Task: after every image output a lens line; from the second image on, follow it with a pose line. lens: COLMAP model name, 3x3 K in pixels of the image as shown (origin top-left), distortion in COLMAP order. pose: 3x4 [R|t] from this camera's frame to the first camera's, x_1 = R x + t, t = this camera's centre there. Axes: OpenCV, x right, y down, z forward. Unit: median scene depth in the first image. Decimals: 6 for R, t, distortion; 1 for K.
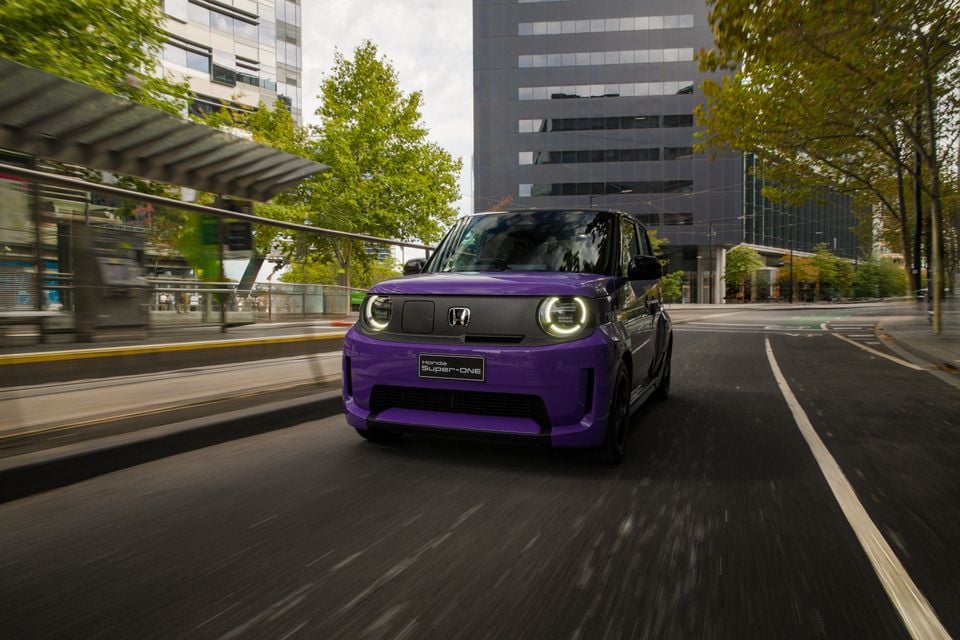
lens RADIAL K [[662.6, 0, 474.4], [0, 662.6, 323.2], [0, 0, 1]] dist [0.041725, 0.000642]
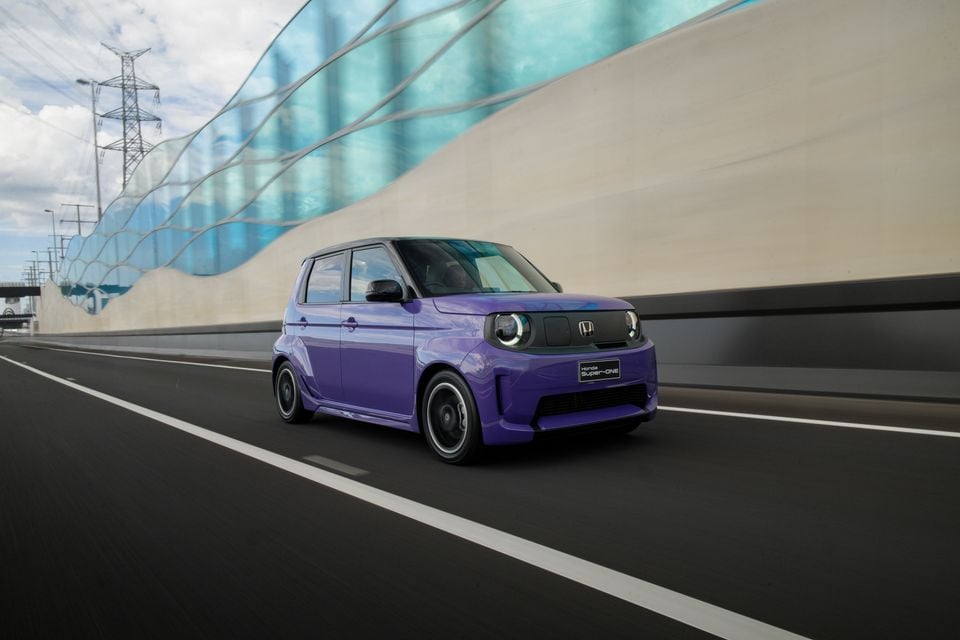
lens RADIAL K [[662.6, 0, 479.4], [0, 662.6, 315.6], [0, 0, 1]] dist [0.041725, 0.000642]
pose [[0.499198, -0.018004, 0.866301, -1.181981], [0.062157, 0.997953, -0.015077, -0.028593], [-0.864256, 0.061373, 0.499295, 0.572158]]
